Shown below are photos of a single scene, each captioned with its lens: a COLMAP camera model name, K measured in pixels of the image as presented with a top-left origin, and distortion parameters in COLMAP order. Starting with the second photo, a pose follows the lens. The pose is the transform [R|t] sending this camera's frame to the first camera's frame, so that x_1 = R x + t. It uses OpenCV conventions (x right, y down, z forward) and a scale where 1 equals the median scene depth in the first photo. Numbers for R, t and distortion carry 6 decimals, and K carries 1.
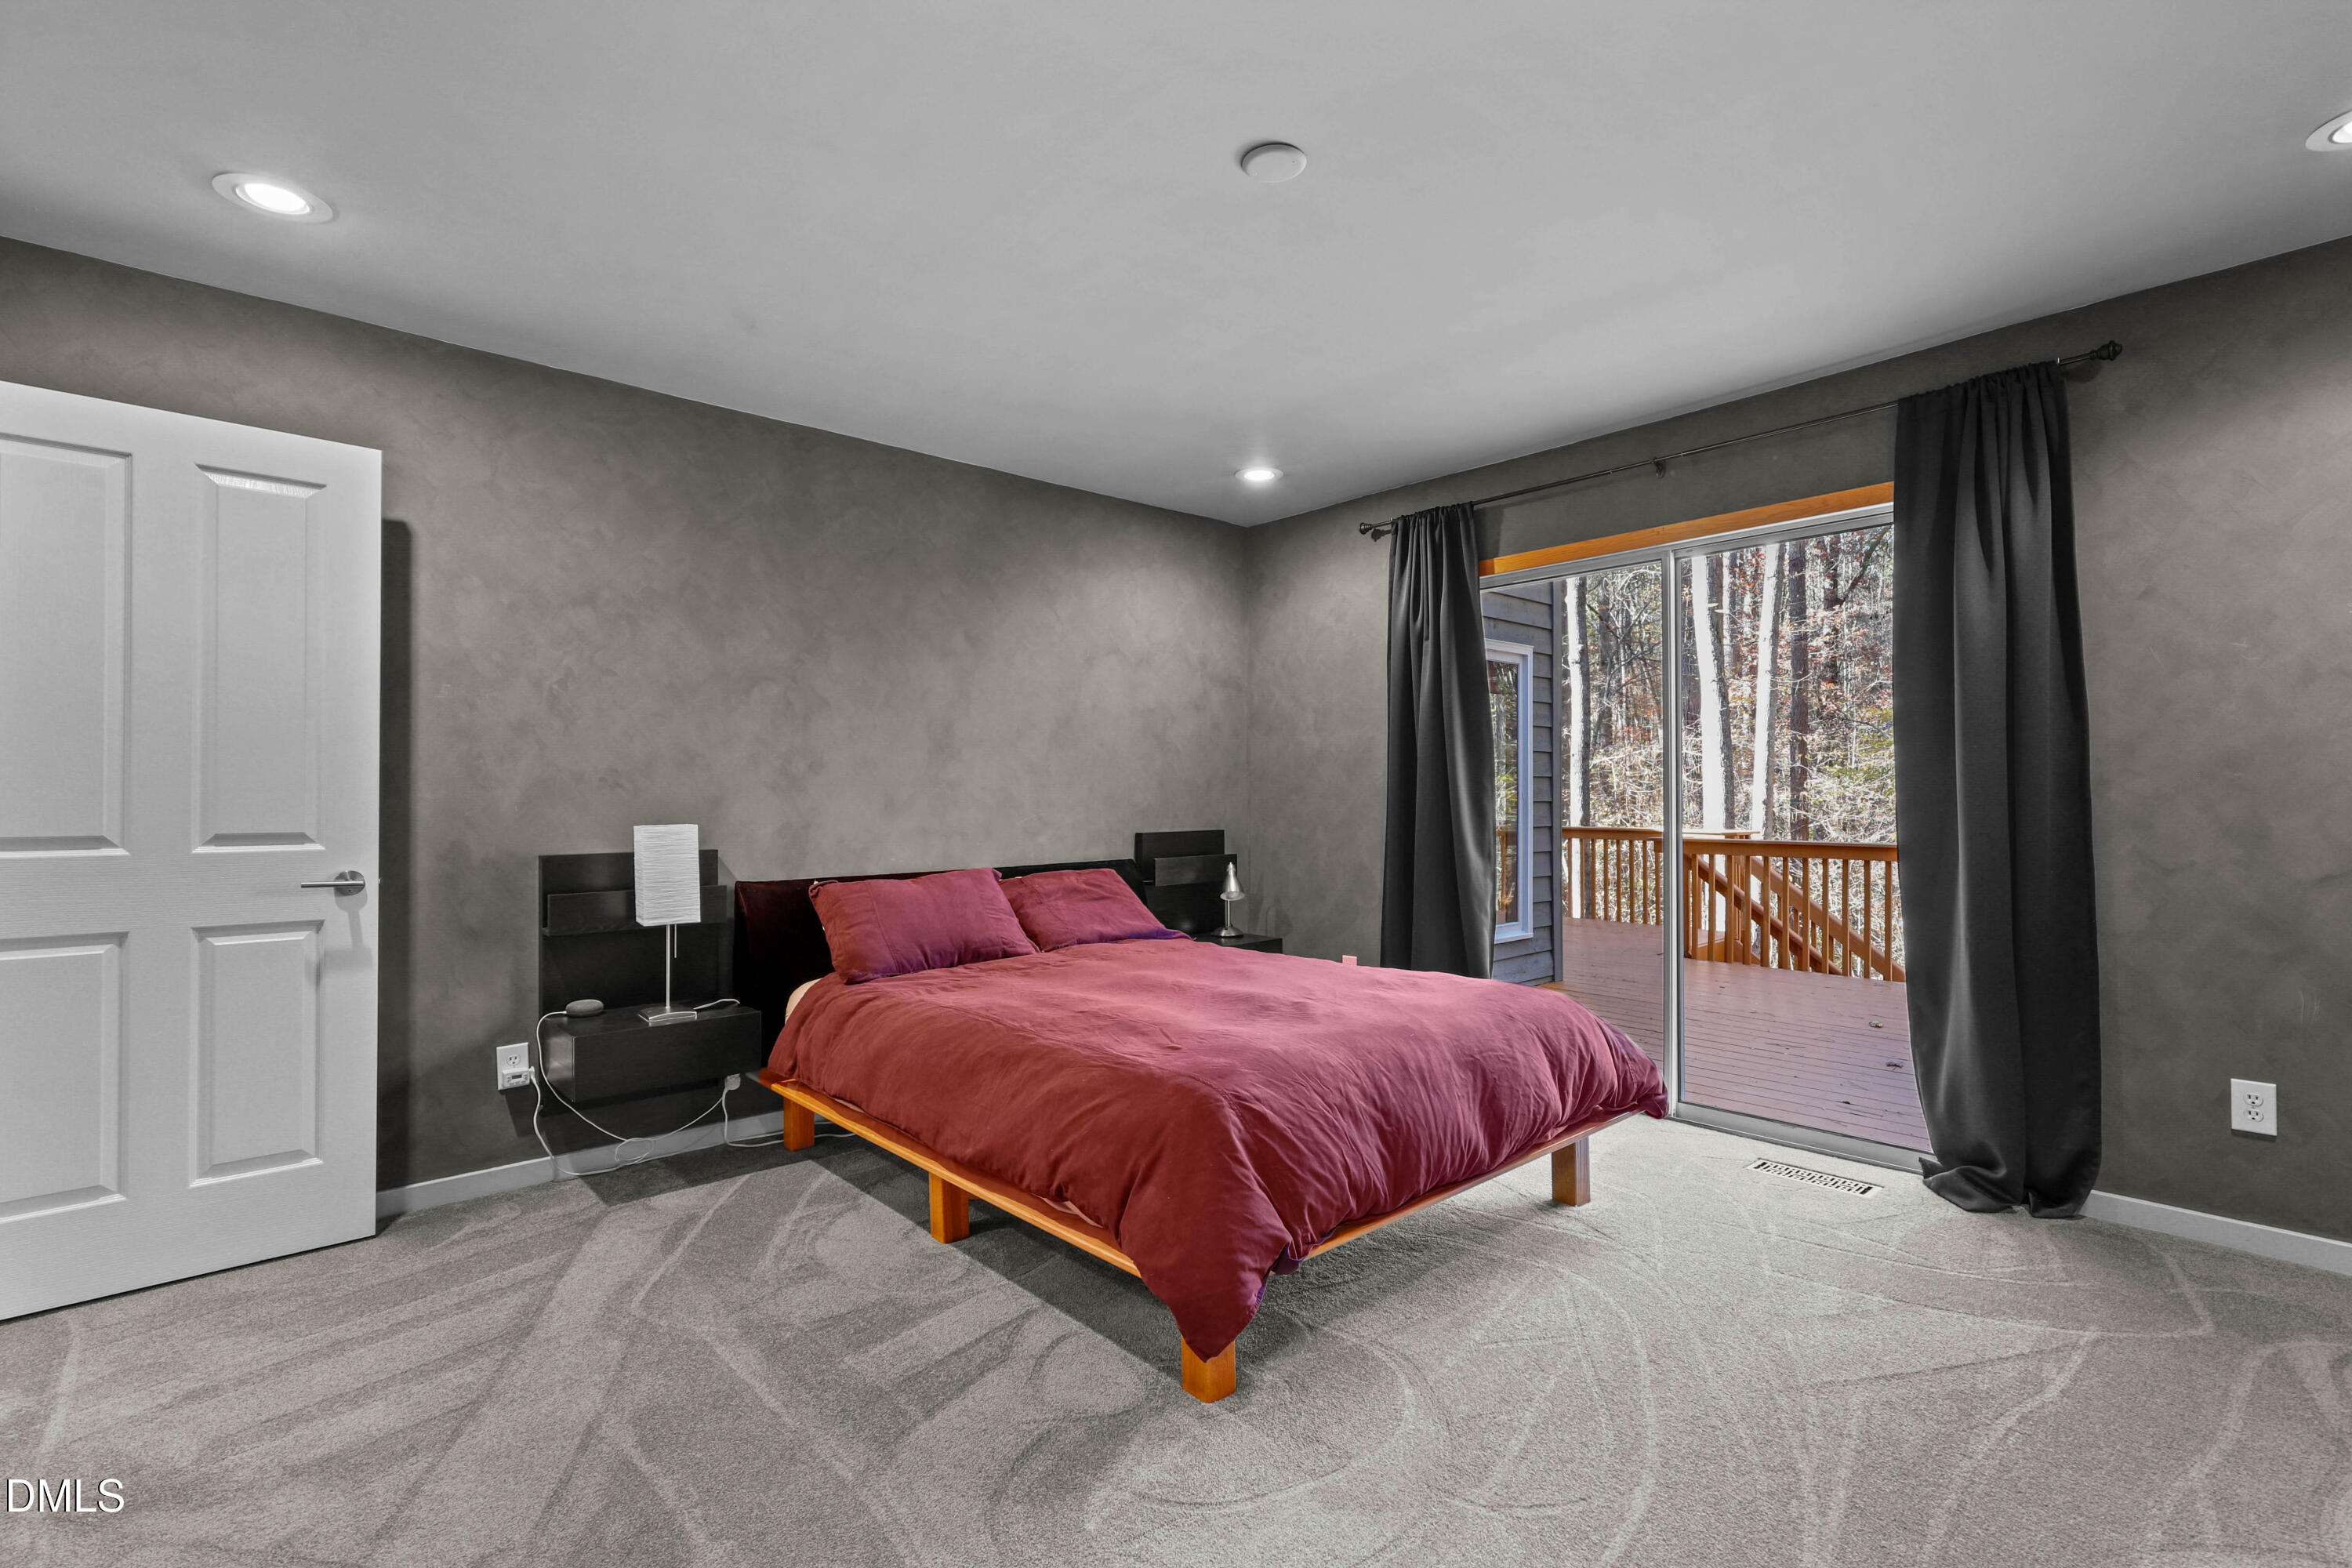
lens RADIAL K [[1075.7, 0, 1178.6], [0, 1075.7, 794.6], [0, 0, 1]] dist [-0.000250, 0.000710]
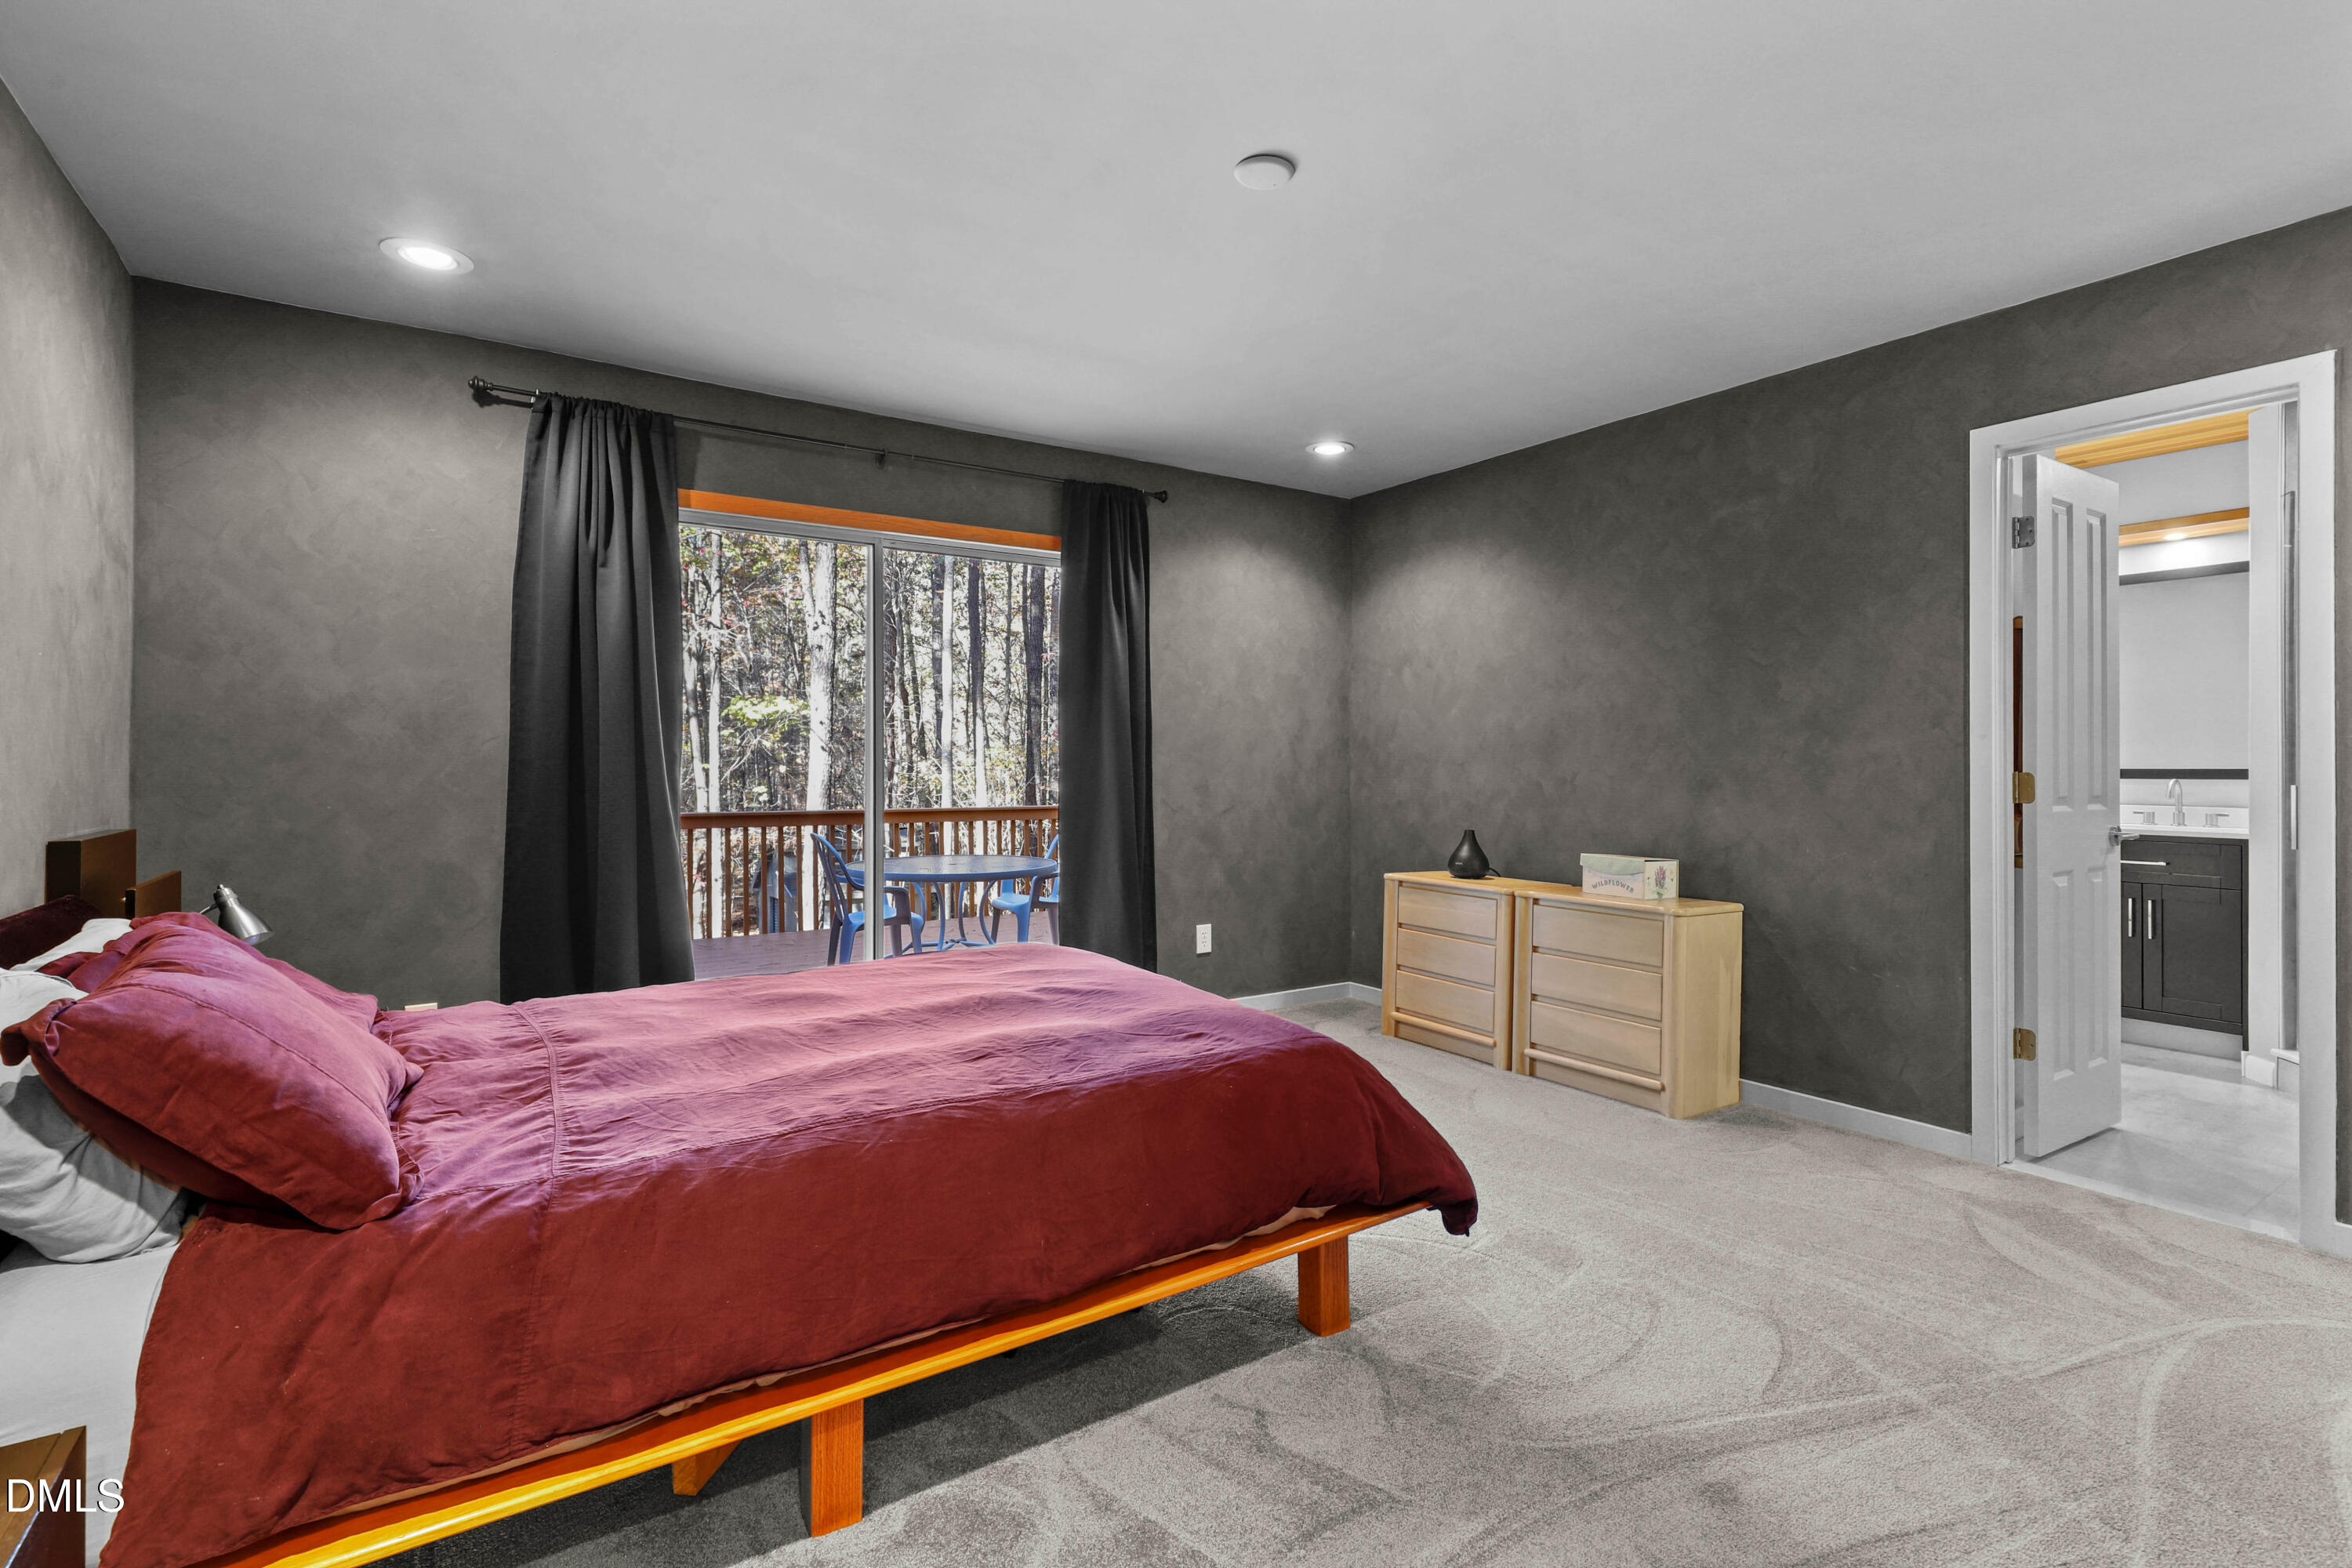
lens RADIAL K [[1079.4, 0, 1176.0], [0, 1079.4, 784.0], [0, 0, 1]] dist [0.002734, 0.000620]
pose [[0.145008, -0.007296, 0.989404, -0.579914], [0.002137, 0.999973, 0.007061, 0.011745], [-0.989428, 0.001090, 0.145020, 0.561632]]
